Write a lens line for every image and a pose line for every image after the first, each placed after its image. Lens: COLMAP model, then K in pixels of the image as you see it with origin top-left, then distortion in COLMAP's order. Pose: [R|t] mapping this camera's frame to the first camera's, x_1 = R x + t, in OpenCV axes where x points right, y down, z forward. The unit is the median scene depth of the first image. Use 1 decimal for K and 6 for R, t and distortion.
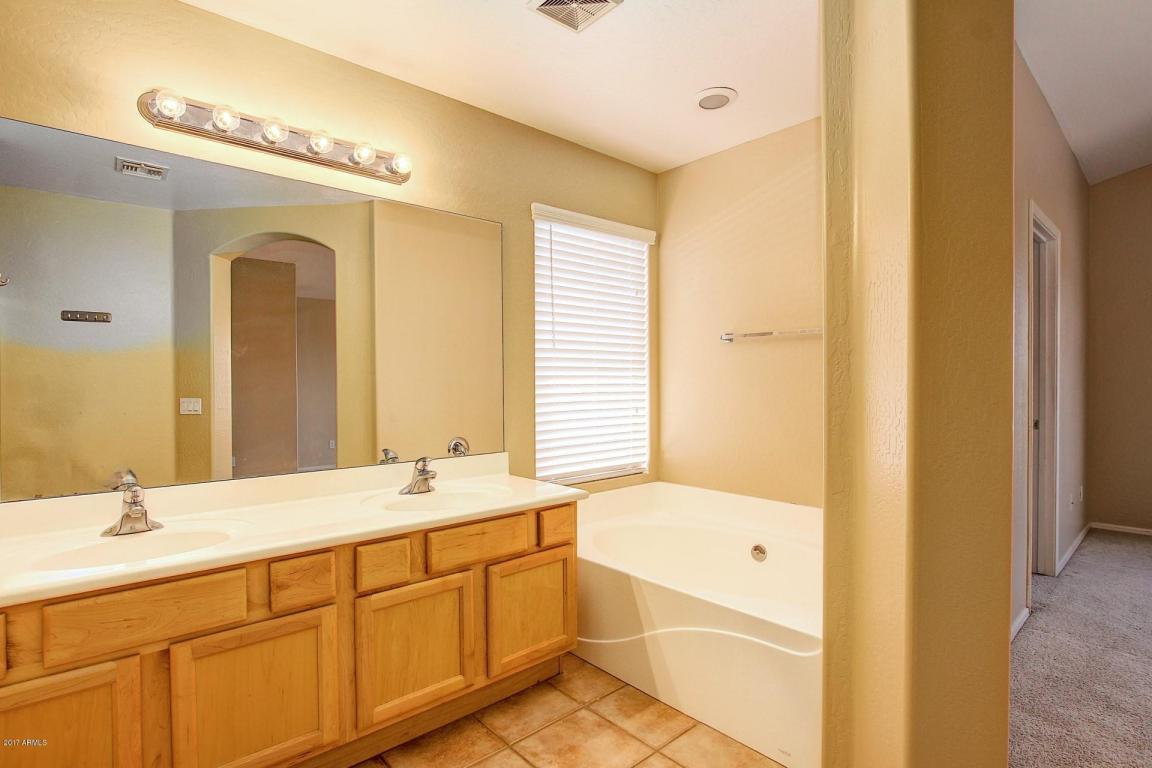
lens RADIAL K [[551.6, 0, 578.0], [0, 551.6, 381.8], [0, 0, 1]] dist [-0.029592, 0.000263]
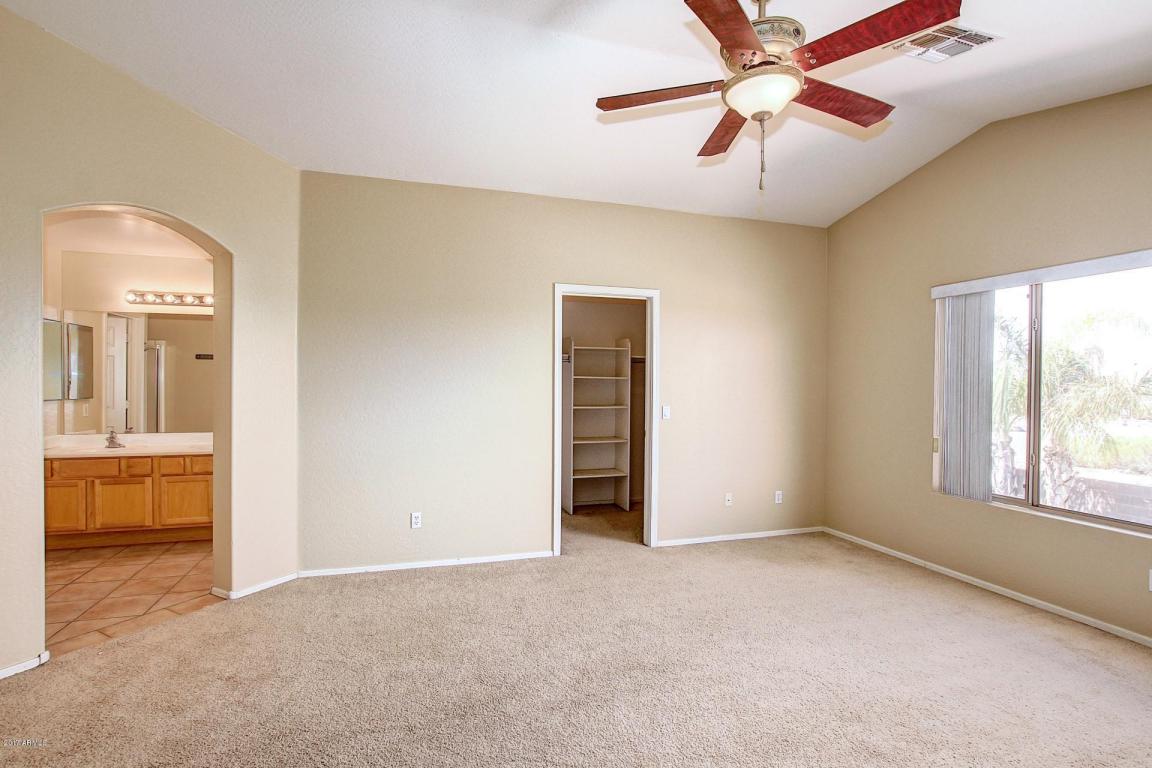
lens RADIAL K [[551.6, 0, 568.5], [0, 551.6, 383.0], [0, 0, 1]] dist [-0.029592, 0.000263]
pose [[0.904513, 0.013670, -0.426227, 2.484985], [-0.010295, 0.999895, 0.010222, -0.119296], [0.426322, -0.004859, 0.904559, -0.561807]]
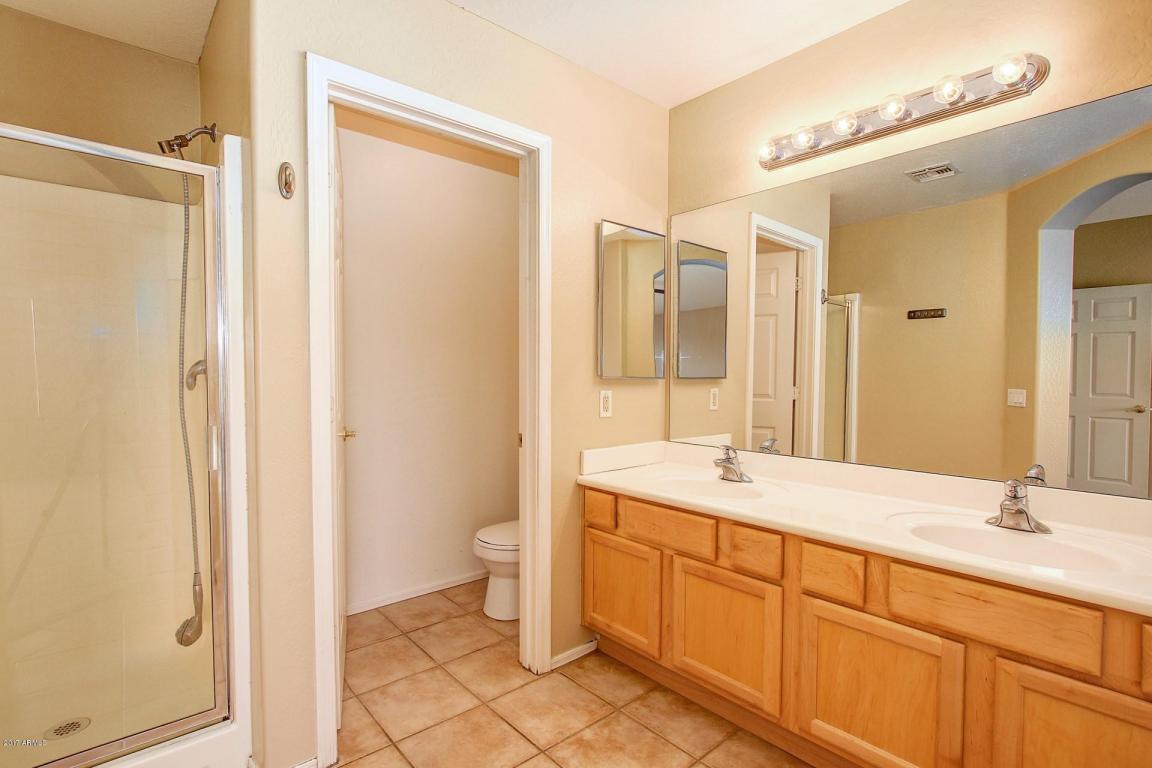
lens RADIAL K [[551.6, 0, 572.1], [0, 551.6, 388.0], [0, 0, 1]] dist [-0.029592, 0.000263]
pose [[-0.020815, 0.032253, -0.999263, 0.537299], [-0.002826, 0.999474, 0.032318, -0.000012], [0.999779, 0.003496, -0.020713, 0.579584]]
